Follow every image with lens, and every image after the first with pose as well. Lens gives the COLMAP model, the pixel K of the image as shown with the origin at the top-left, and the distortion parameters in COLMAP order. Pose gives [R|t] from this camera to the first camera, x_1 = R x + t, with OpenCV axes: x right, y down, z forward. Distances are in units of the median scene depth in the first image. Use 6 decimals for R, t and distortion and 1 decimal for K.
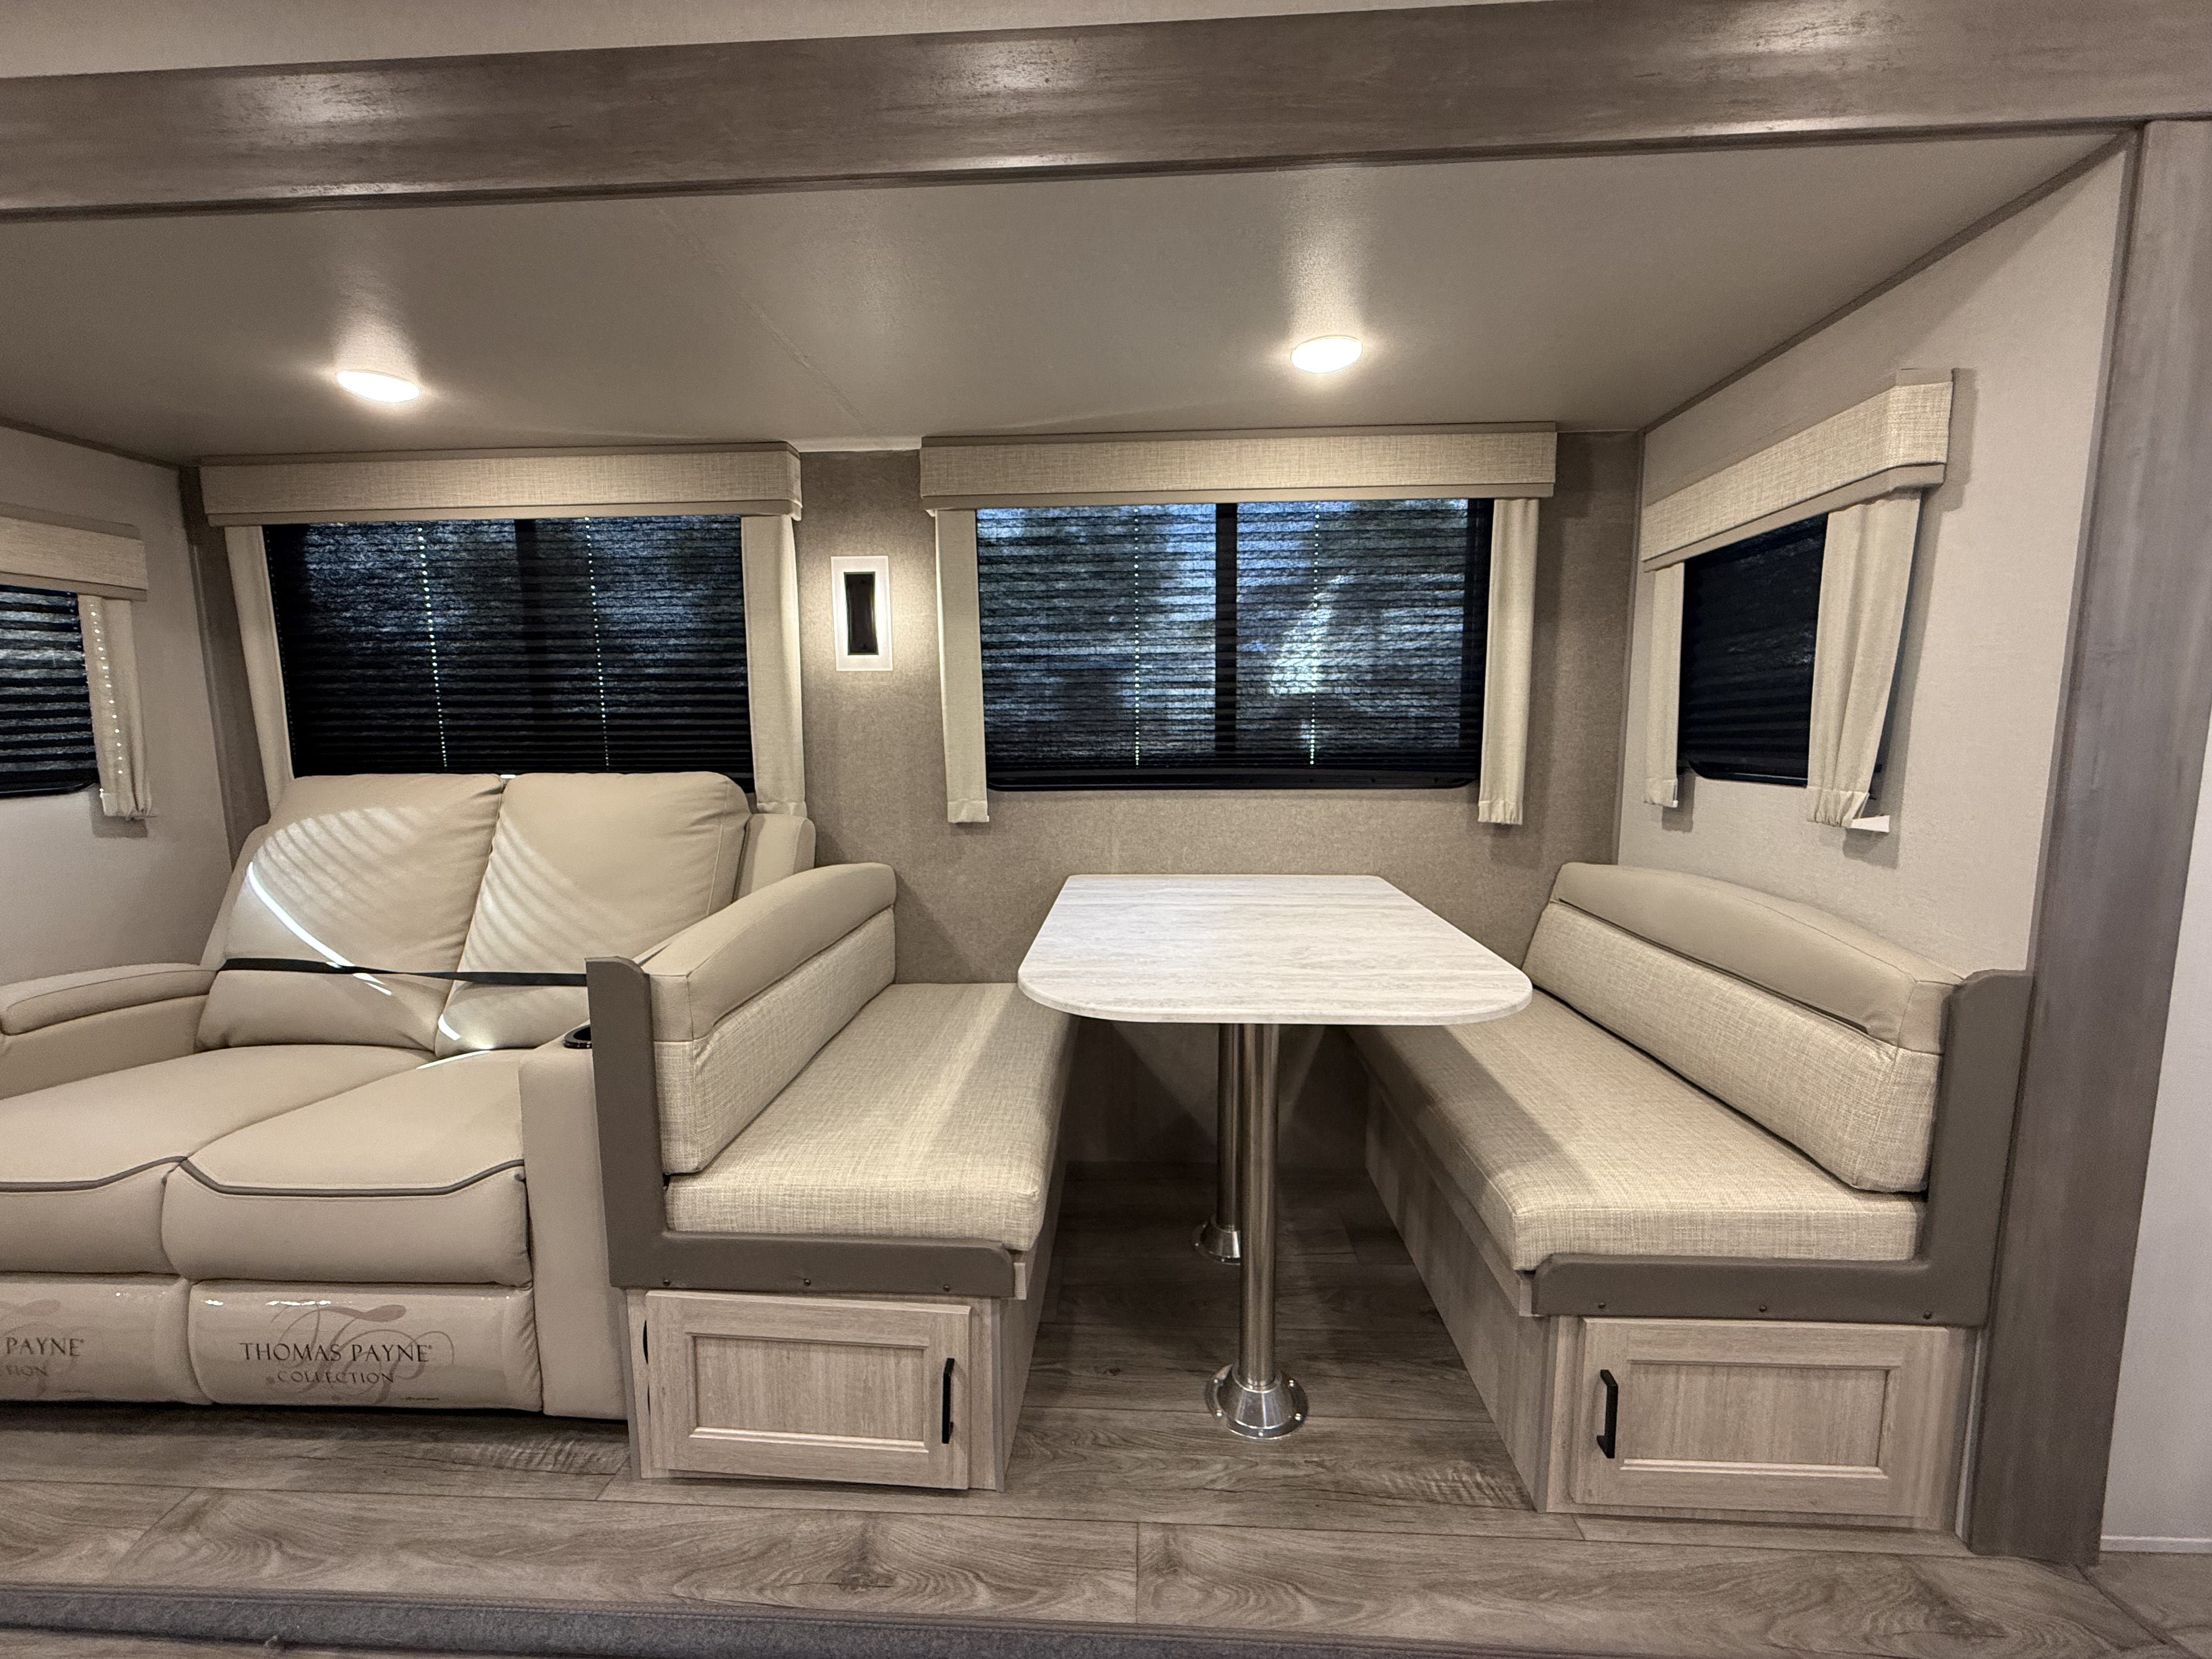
lens RADIAL K [[881.4, 0, 1106.0], [0, 881.4, 826.3], [0, 0, 1]] dist [-0.000209, 0.000248]
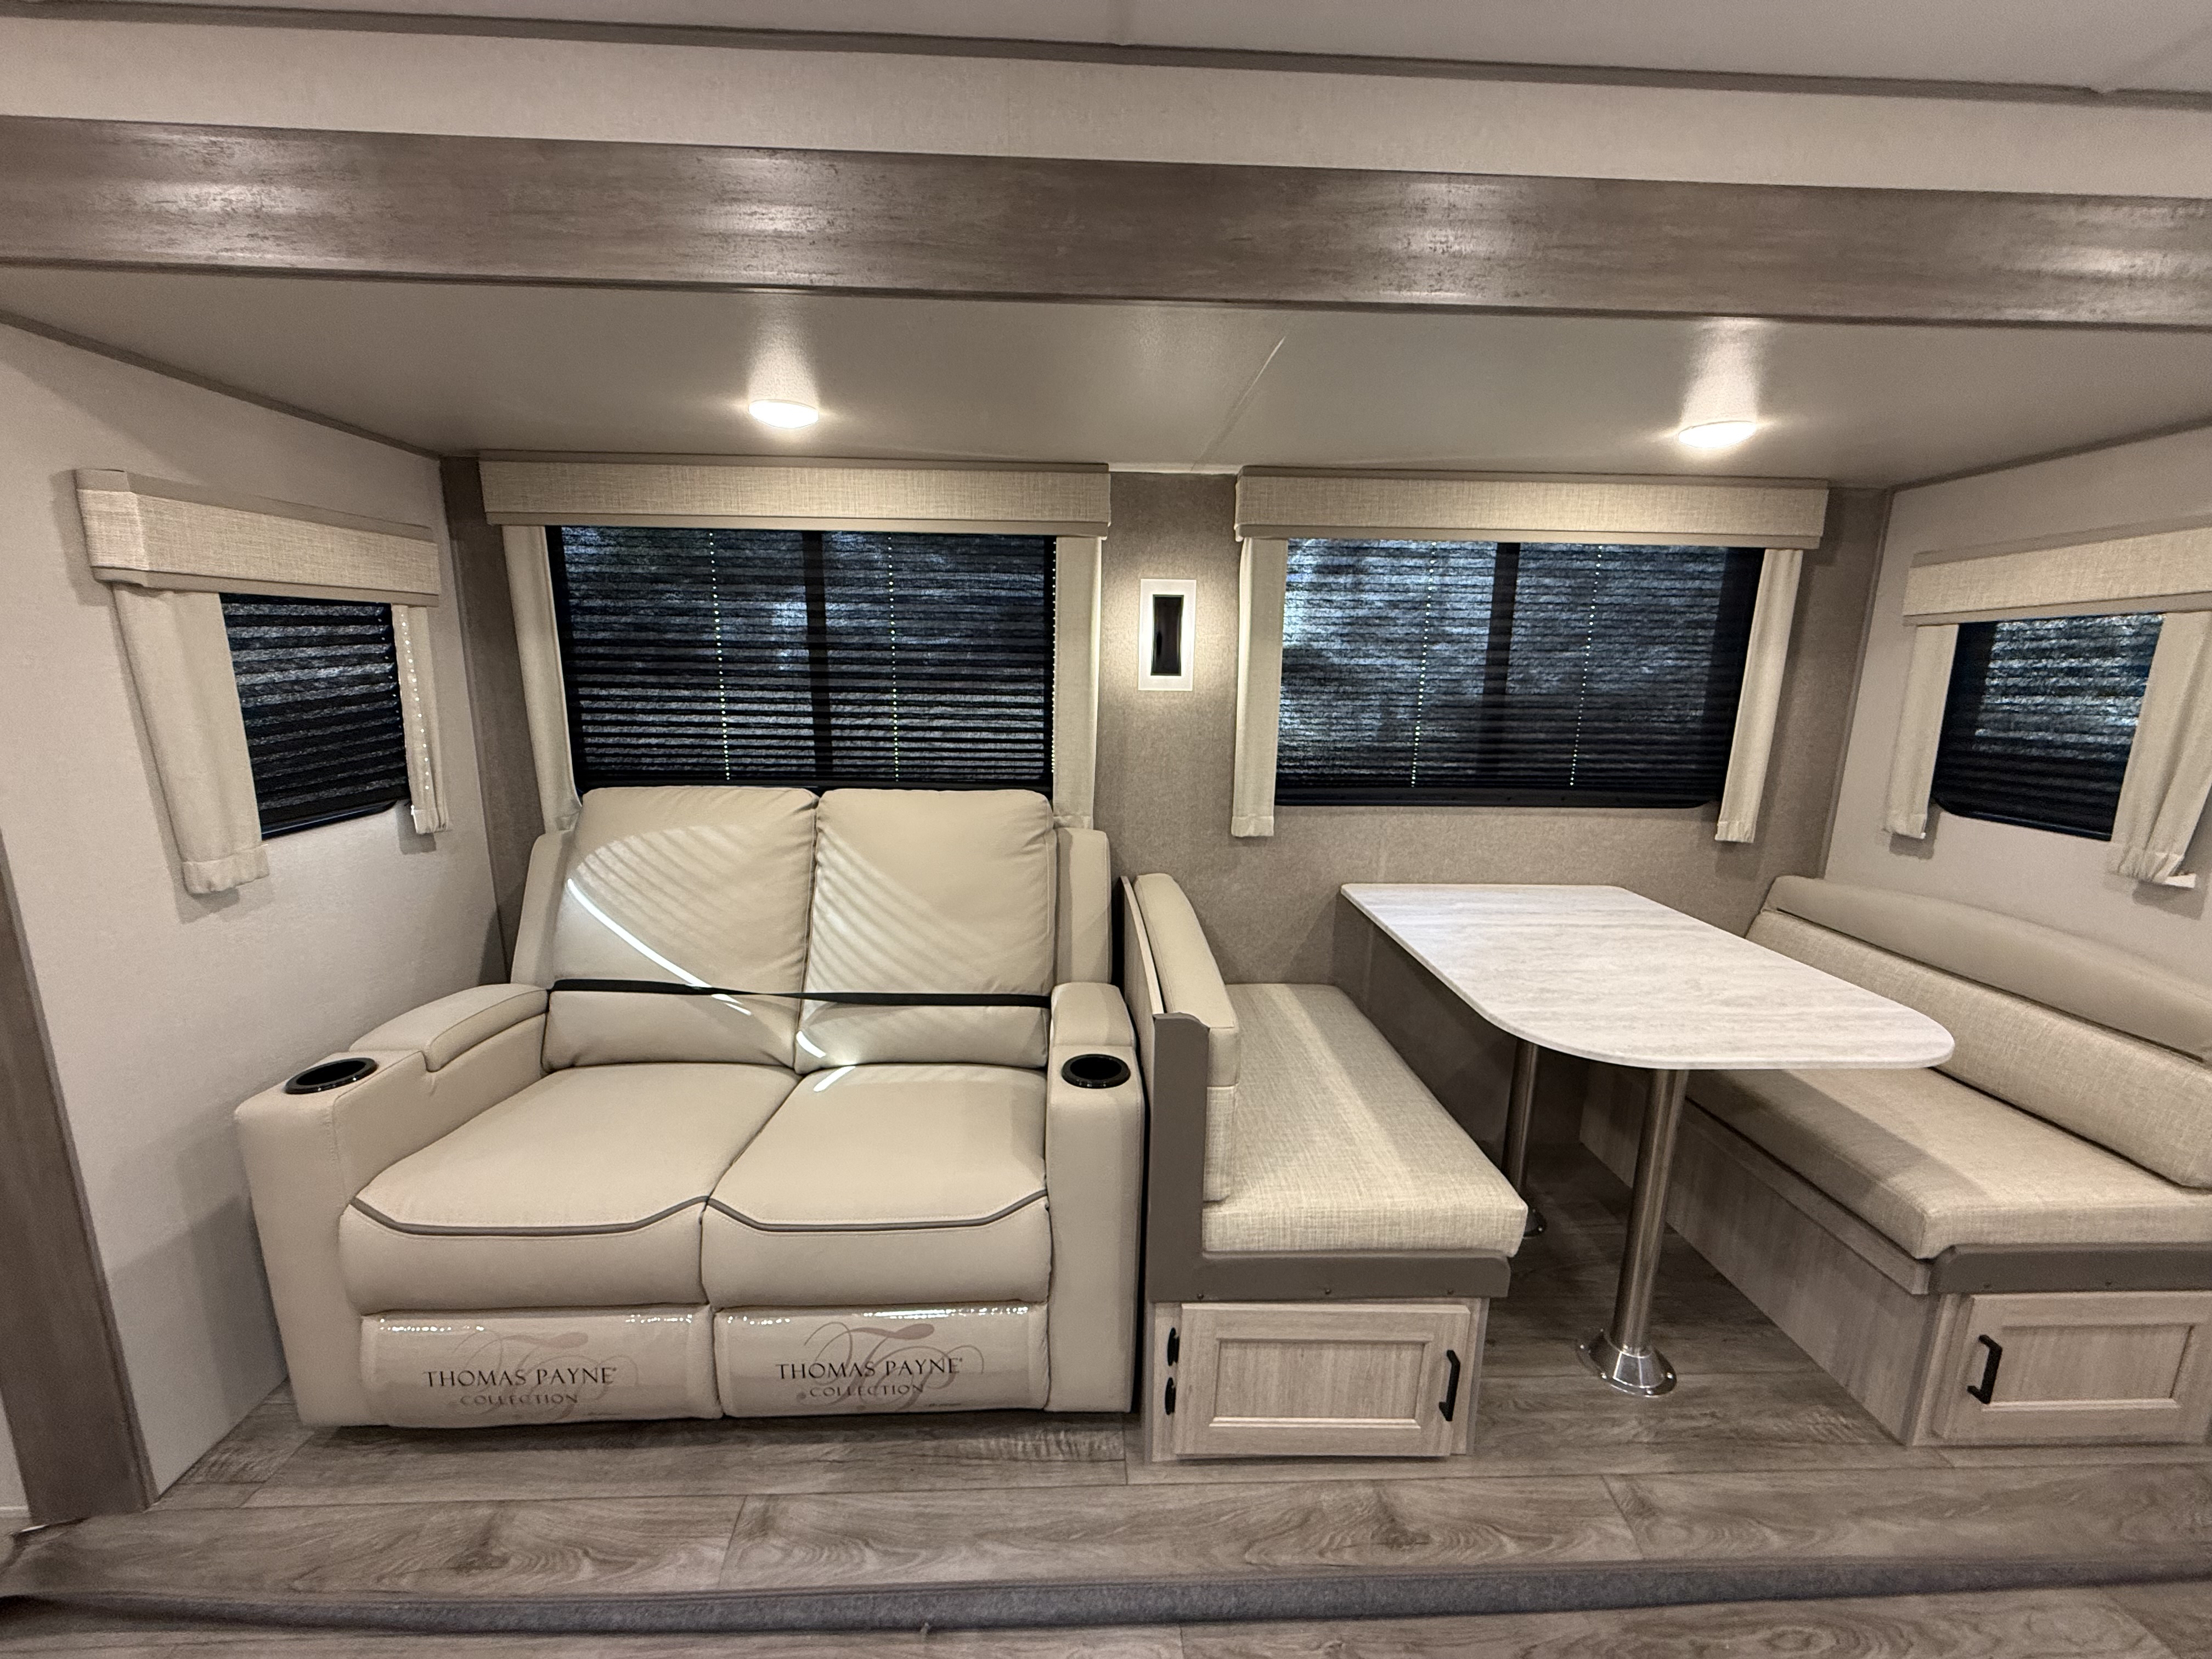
lens RADIAL K [[881.4, 0, 1104.3], [0, 881.4, 826.6], [0, 0, 1]] dist [-0.000209, 0.000248]
pose [[0.995820, 0.005217, 0.091184, -0.629800], [-0.011994, 0.997192, 0.073927, -0.134036], [-0.090542, -0.074712, 0.993086, -0.042283]]
